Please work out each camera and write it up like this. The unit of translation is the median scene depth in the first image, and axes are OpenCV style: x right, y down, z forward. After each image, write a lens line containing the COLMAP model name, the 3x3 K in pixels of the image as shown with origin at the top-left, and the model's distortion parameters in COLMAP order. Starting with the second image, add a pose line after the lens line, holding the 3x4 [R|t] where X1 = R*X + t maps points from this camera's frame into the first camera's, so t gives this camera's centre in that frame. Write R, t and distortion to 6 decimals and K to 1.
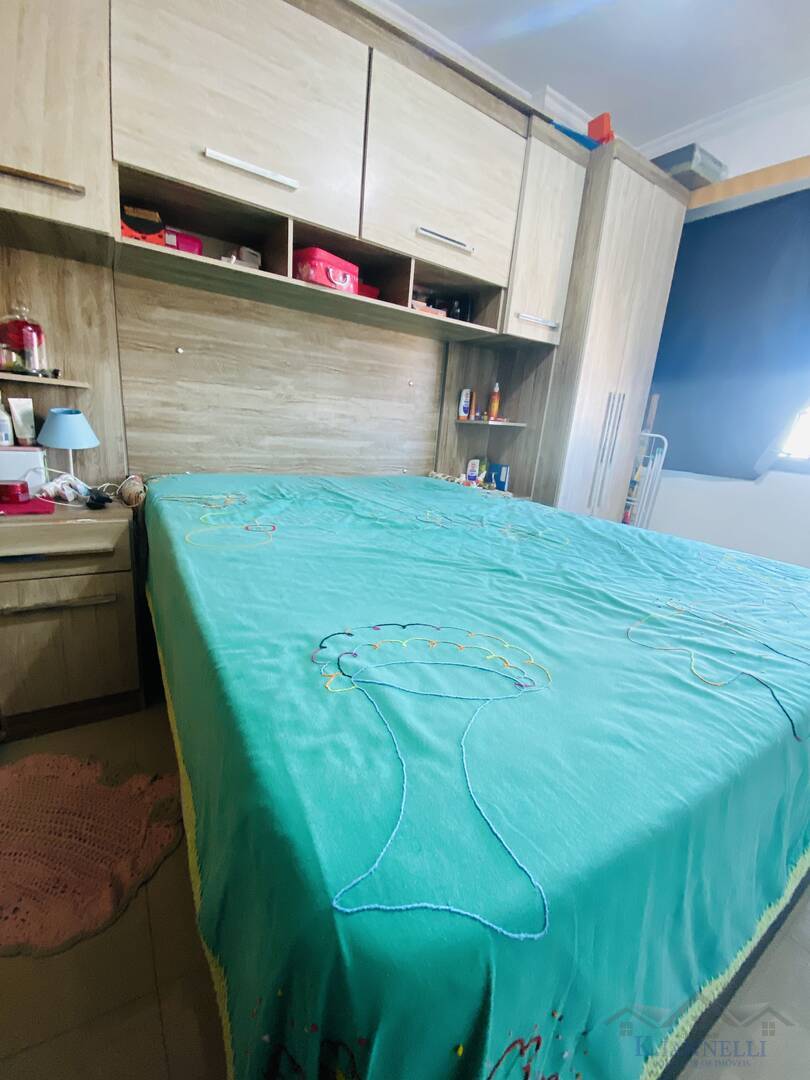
lens RADIAL K [[444.2, 0, 405.0], [0, 444.2, 540.0], [0, 0, 1]] dist [0.023108, -0.021296]
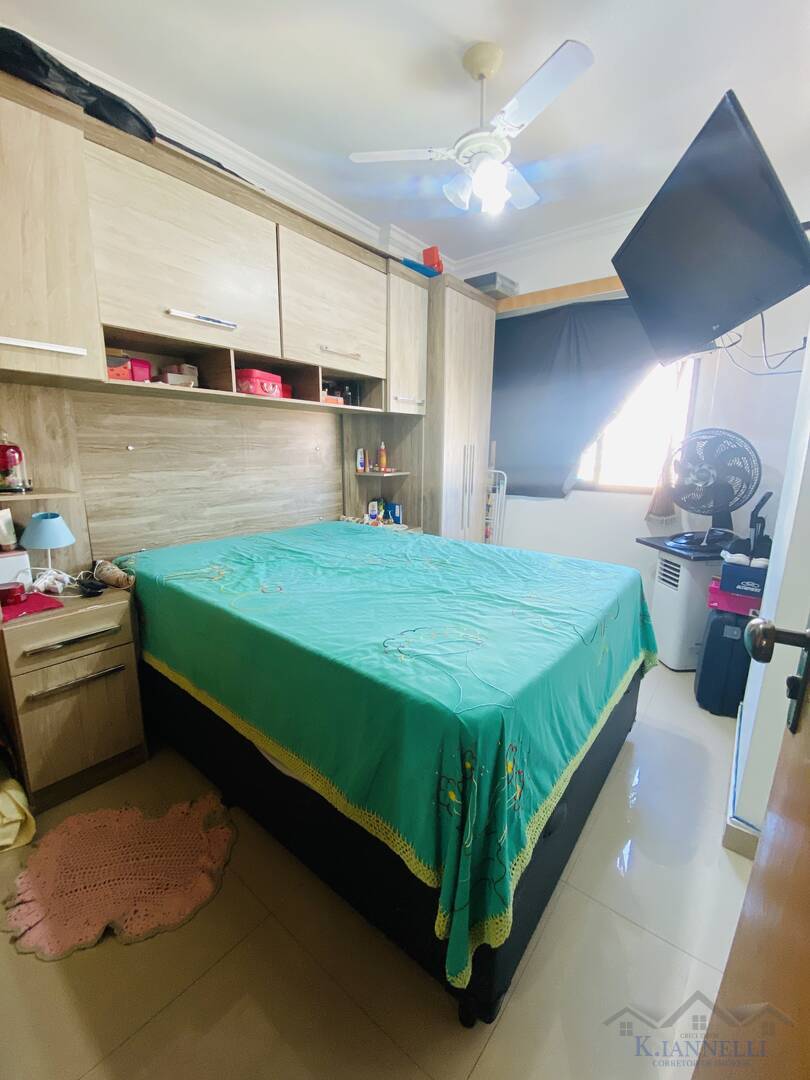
lens RADIAL K [[449.7, 0, 405.0], [0, 449.7, 540.0], [0, 0, 1]] dist [0.060815, -0.037761]
pose [[0.946361, -0.136728, 0.292756, -0.209193], [0.146505, 0.989142, -0.011625, -0.067908], [-0.287988, 0.053891, 0.956117, -0.337696]]
